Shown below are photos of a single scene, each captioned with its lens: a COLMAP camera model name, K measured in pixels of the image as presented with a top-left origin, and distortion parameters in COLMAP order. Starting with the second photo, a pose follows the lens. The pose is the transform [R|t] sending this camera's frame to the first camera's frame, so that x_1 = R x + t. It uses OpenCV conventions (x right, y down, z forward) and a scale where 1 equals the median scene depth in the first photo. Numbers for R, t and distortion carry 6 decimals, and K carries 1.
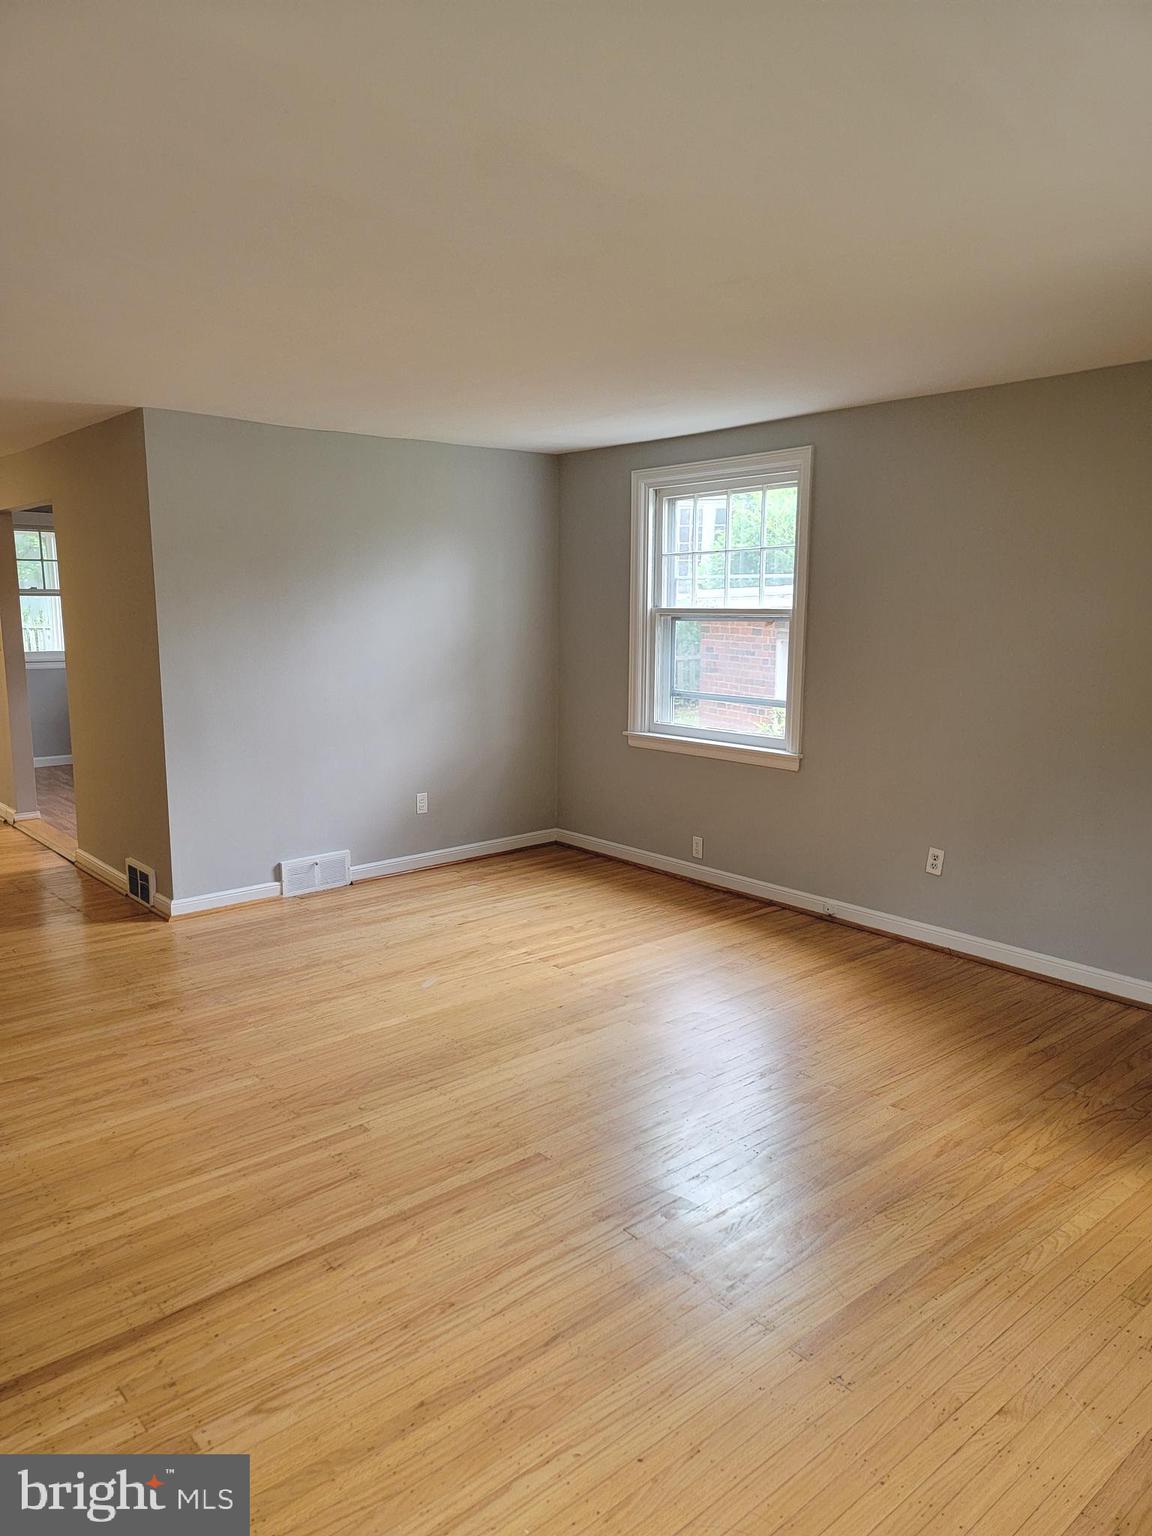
lens RADIAL K [[1066.1, 0, 565.4], [0, 1066.1, 781.0], [0, 0, 1]] dist [0.071840, -0.049659]
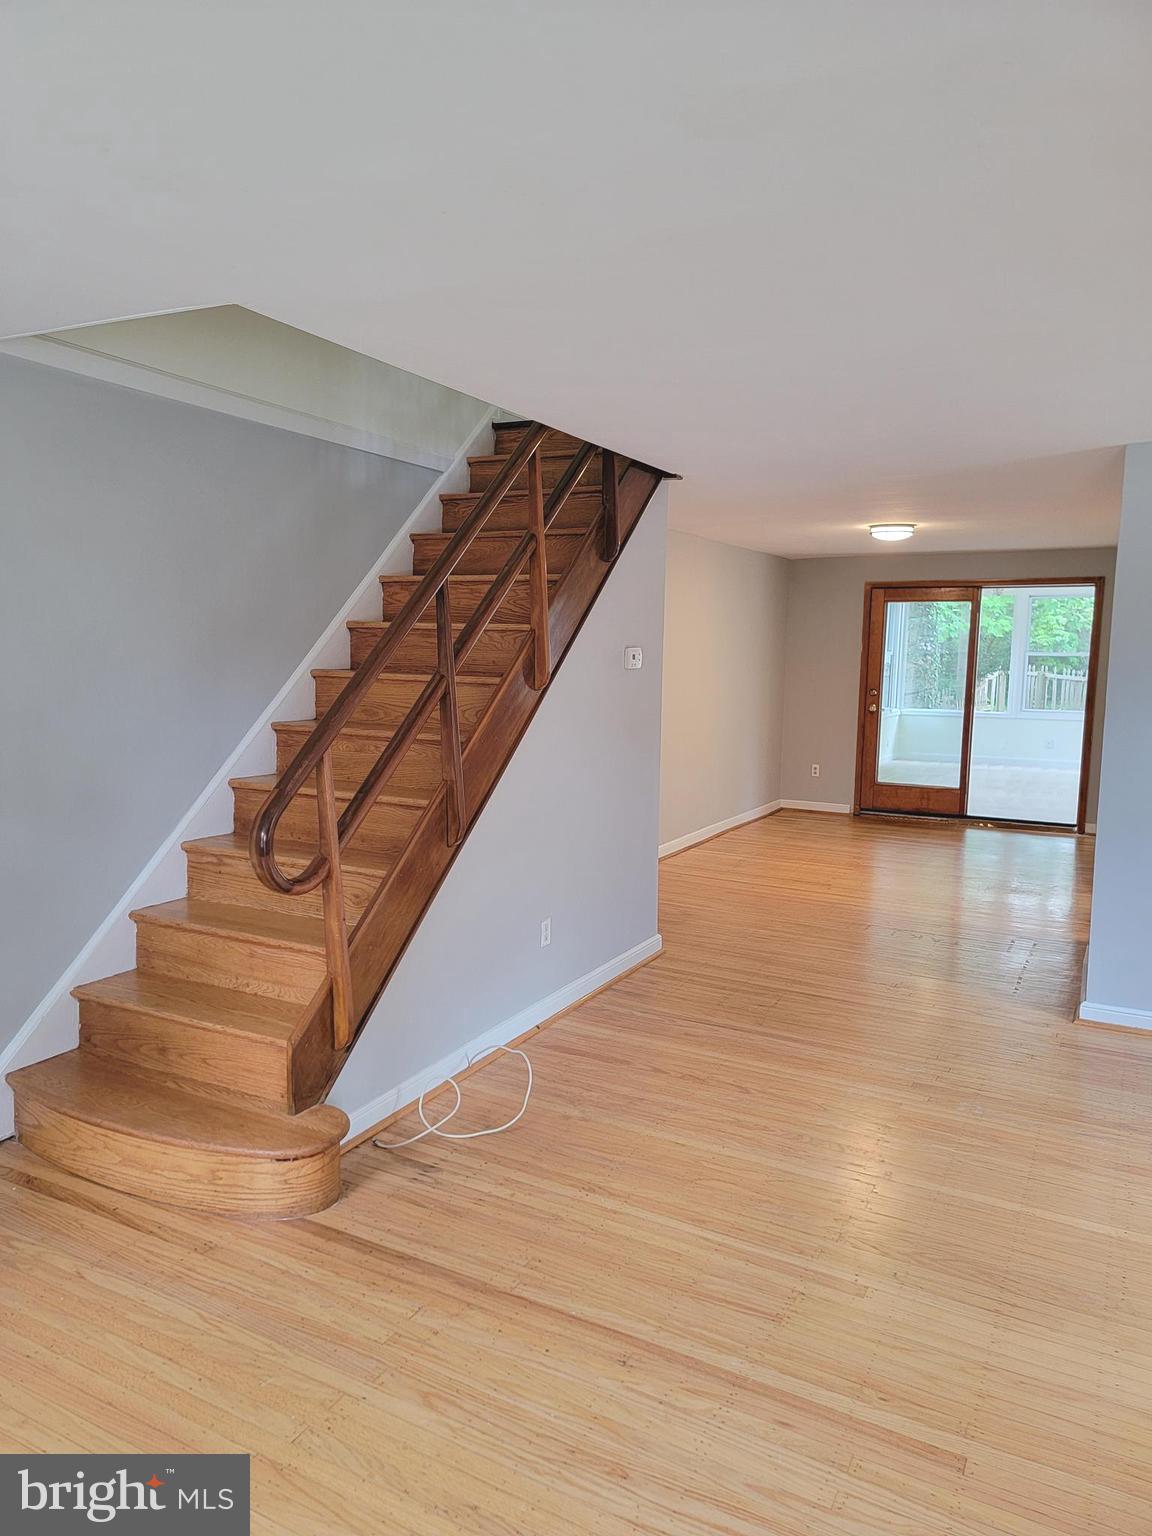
lens RADIAL K [[1066.1, 0, 565.4], [0, 1066.1, 781.0], [0, 0, 1]] dist [0.071840, -0.049659]
pose [[0.348670, 0.118229, -0.929759, 0.534303], [-0.168600, 0.983741, 0.061867, -0.091450], [0.921956, 0.135186, 0.362934, 0.490184]]
